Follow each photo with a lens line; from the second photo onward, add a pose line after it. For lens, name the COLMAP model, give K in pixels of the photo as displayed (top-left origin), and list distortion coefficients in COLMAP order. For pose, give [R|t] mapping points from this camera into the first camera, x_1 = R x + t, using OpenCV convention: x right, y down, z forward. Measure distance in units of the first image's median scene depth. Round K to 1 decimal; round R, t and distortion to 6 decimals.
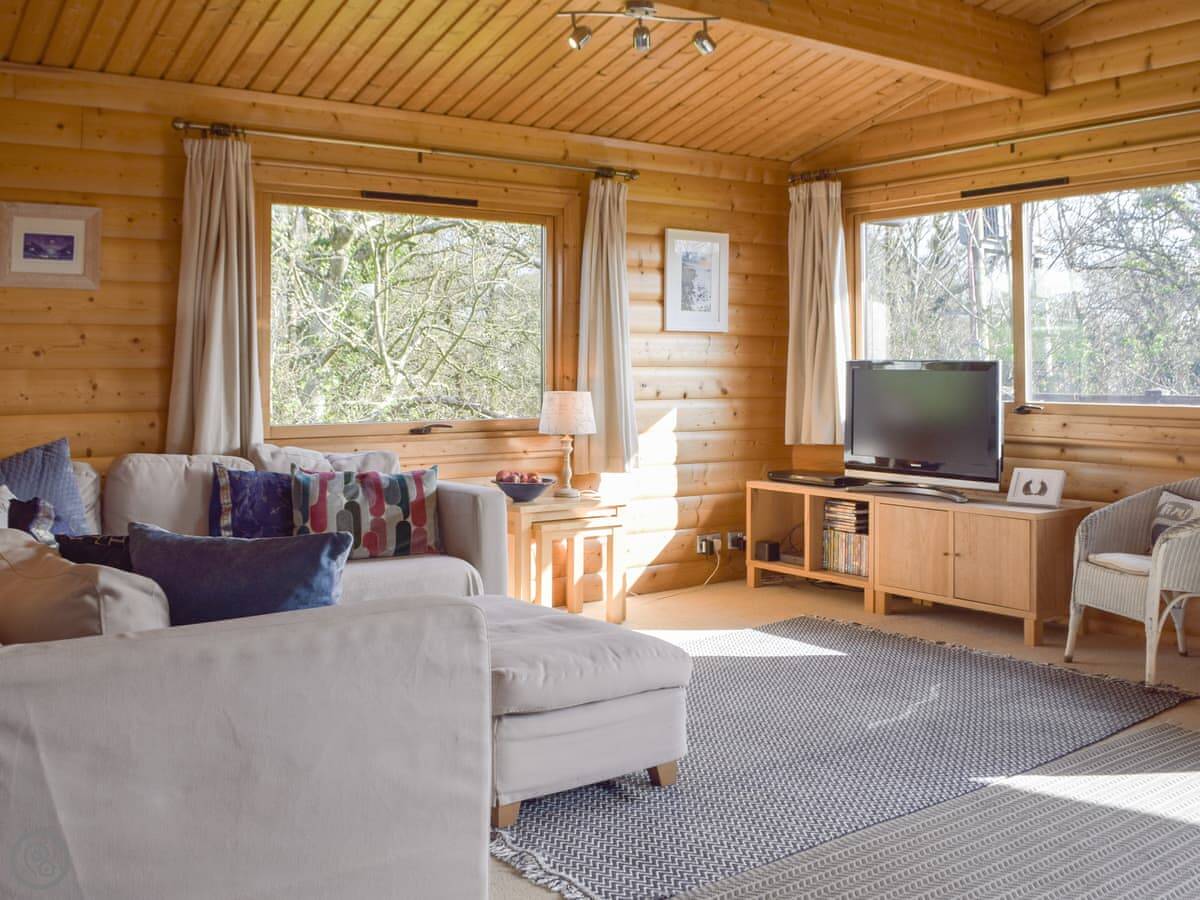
lens RADIAL K [[1212.6, 0, 600.0], [0, 1212.6, 450.0], [0, 0, 1]] dist [-0.046833, -0.026936]
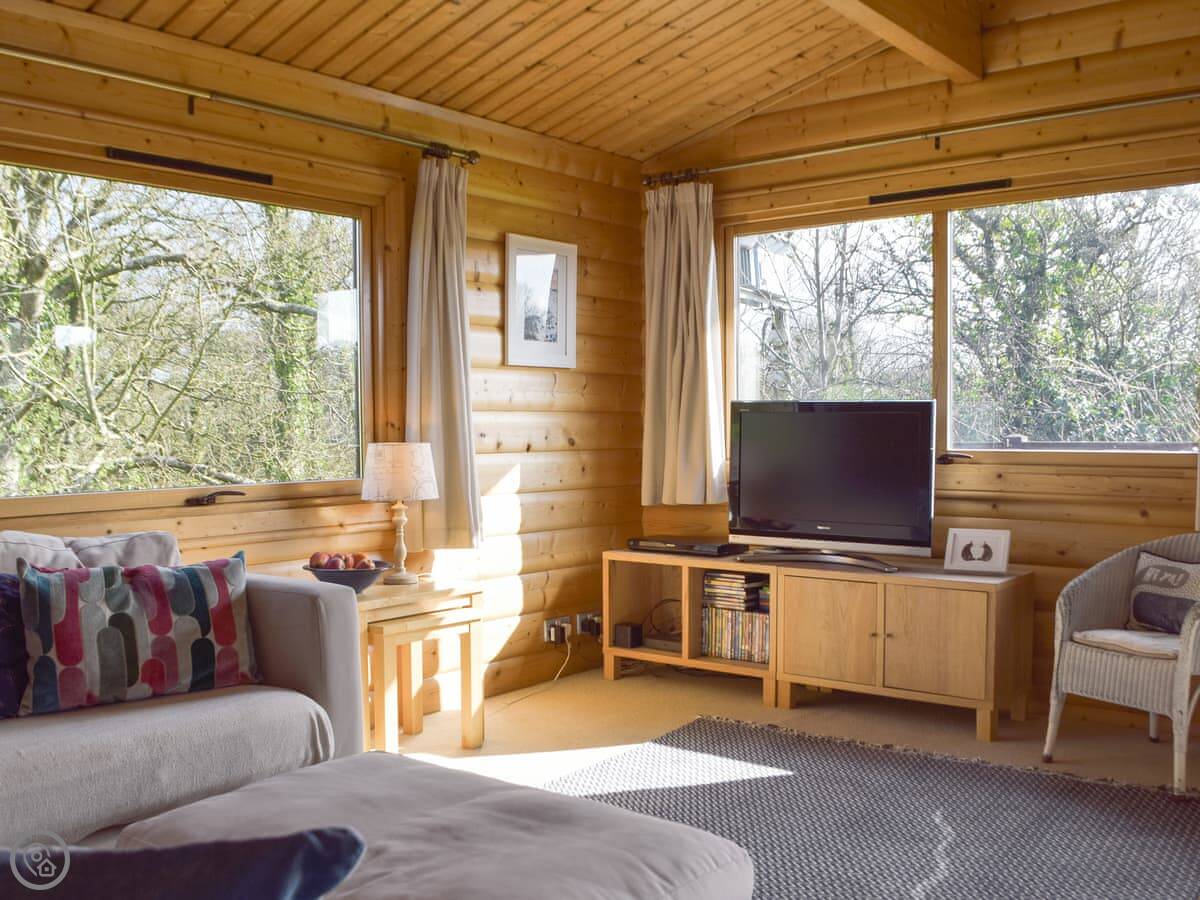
lens RADIAL K [[1156.6, 0, 600.5], [0, 1156.6, 561.8], [0, 0, 1]] dist [-0.066328, -0.006455]
pose [[0.966178, -0.036767, 0.255243, -0.091036], [0.024499, 0.998394, 0.051080, -0.008410], [-0.256711, -0.043099, 0.965527, 0.280256]]
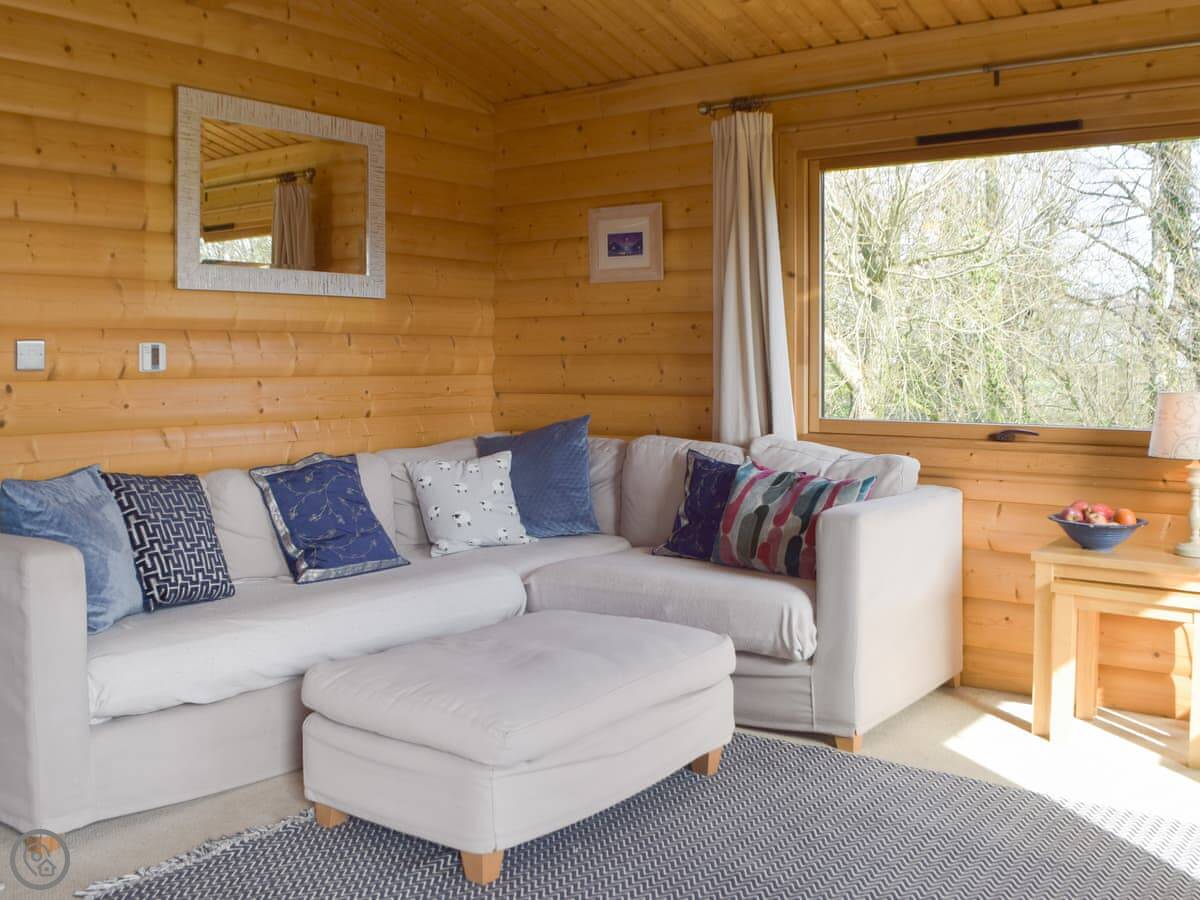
lens RADIAL K [[1212.6, 0, 600.0], [0, 1212.6, 450.0], [0, 0, 1]] dist [-0.046833, -0.026936]
pose [[0.297826, 0.068591, -0.952153, 0.482486], [-0.070650, 0.996264, 0.049670, -0.026403], [0.952002, 0.052476, 0.301559, 0.508224]]
